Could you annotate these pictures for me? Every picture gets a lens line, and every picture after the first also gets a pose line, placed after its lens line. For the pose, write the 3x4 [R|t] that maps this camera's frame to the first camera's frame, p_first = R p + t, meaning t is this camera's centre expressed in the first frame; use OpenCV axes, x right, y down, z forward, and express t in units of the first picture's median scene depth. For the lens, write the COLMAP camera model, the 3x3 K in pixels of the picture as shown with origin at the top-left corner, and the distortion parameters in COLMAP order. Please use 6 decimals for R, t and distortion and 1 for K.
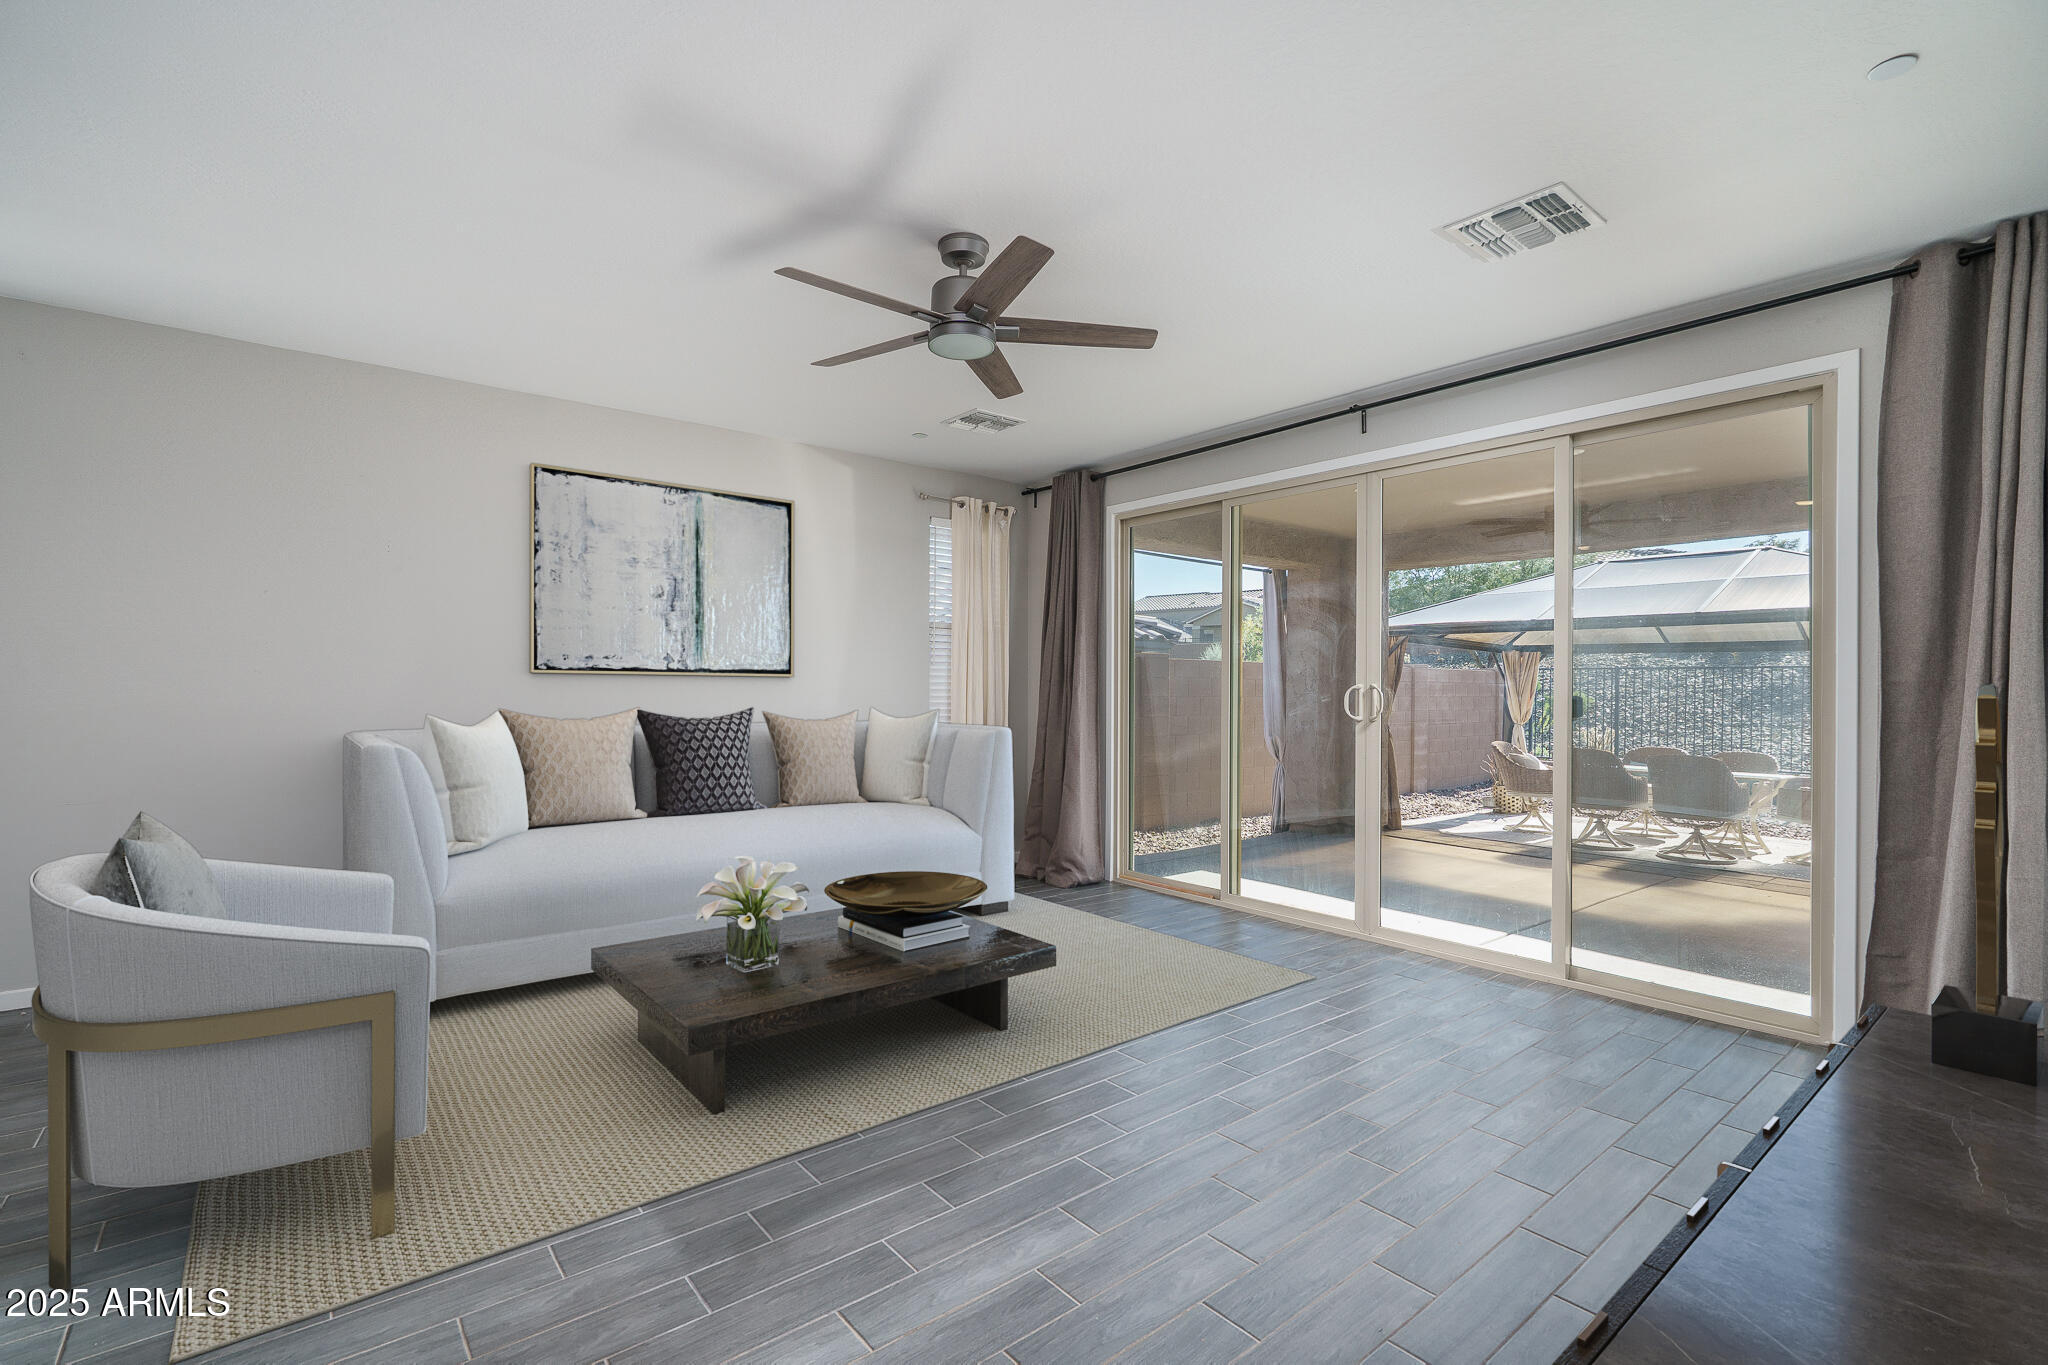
lens RADIAL K [[925.1, 0, 1018.4], [0, 925.1, 686.6], [0, 0, 1]] dist [-0.000918, -0.000827]
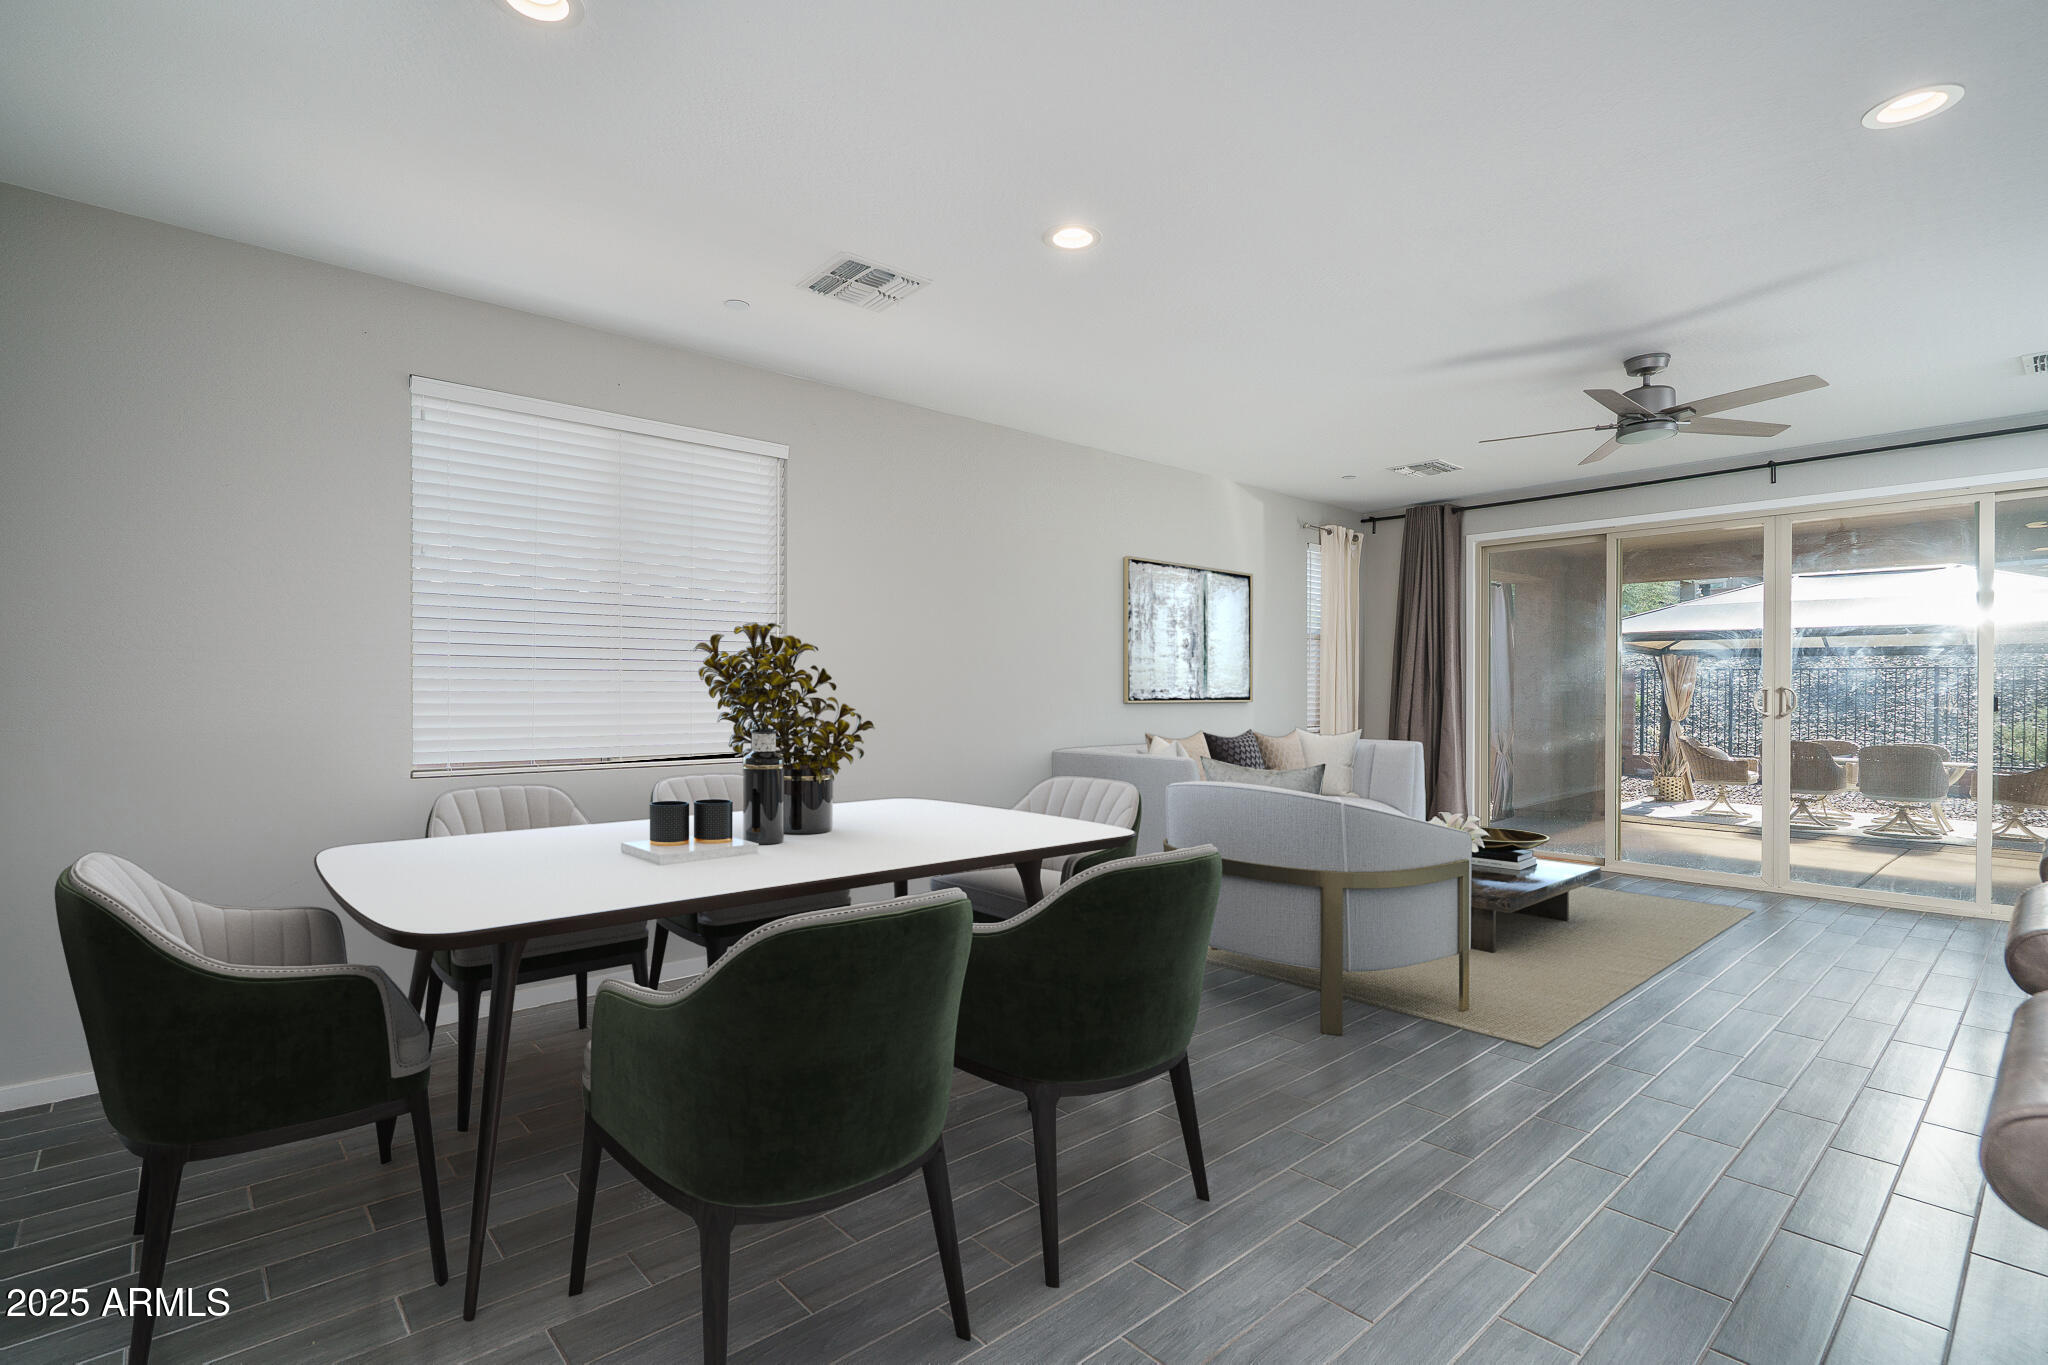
lens RADIAL K [[925.1, 0, 1023.8], [0, 925.1, 685.0], [0, 0, 1]] dist [-0.000918, -0.000827]
pose [[0.998562, -0.009103, 0.052834, -0.676674], [0.009029, 0.999958, 0.001635, -0.041889], [-0.052847, -0.001156, 0.998602, -0.371089]]
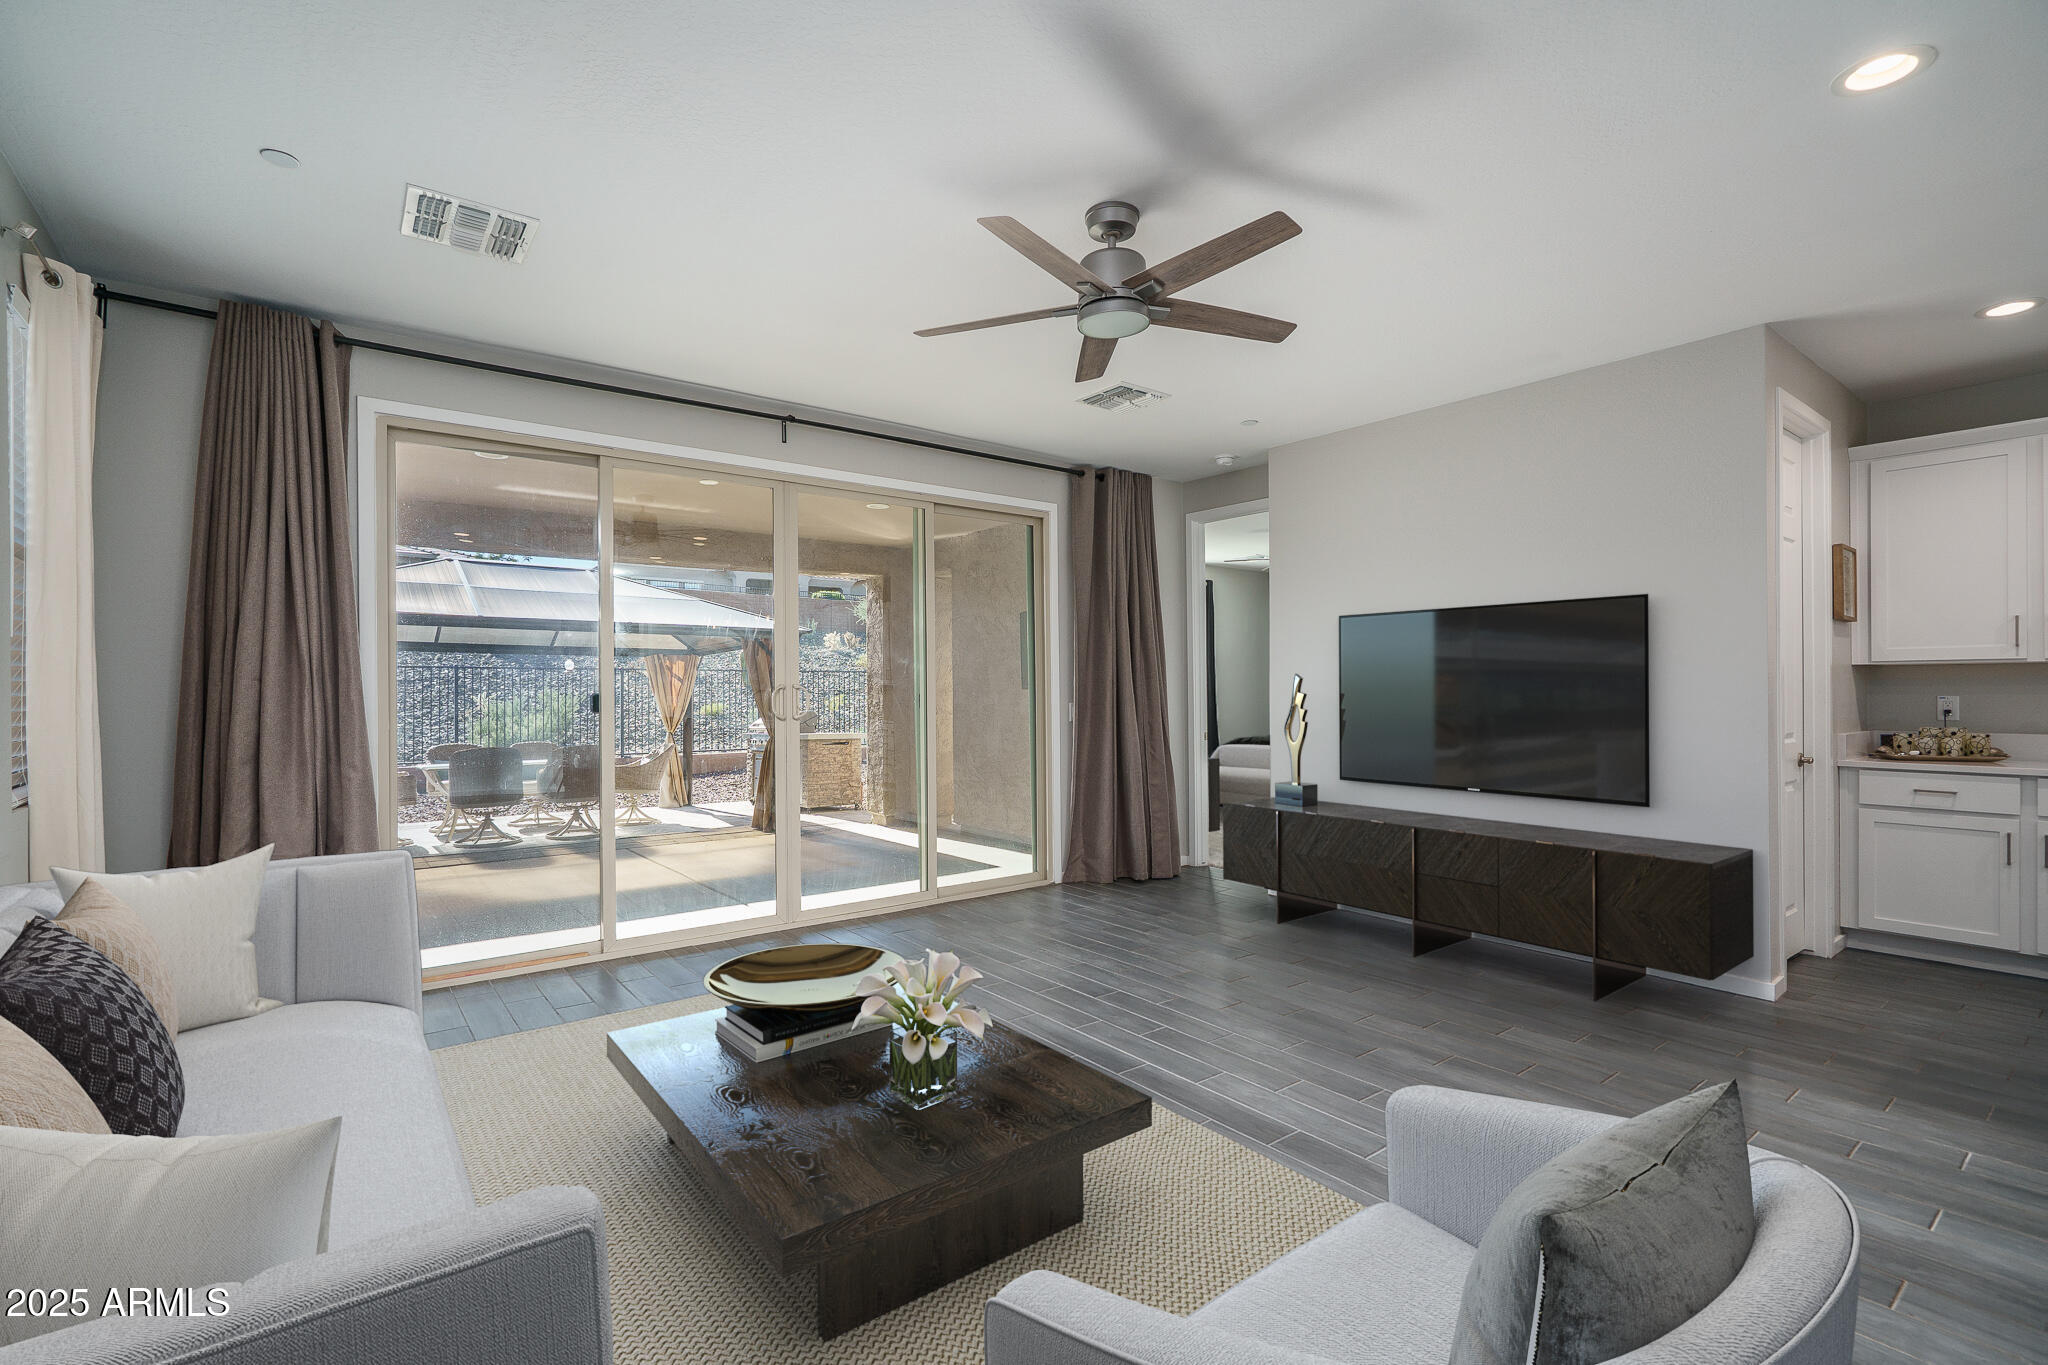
lens RADIAL K [[925.1, 0, 1018.4], [0, 925.1, 680.8], [0, 0, 1]] dist [-0.000918, -0.000827]
pose [[0.006520, -0.003641, 0.999972, -0.714818], [0.004962, 0.999981, 0.003608, -0.010737], [-0.999966, 0.004938, 0.006538, 0.789405]]
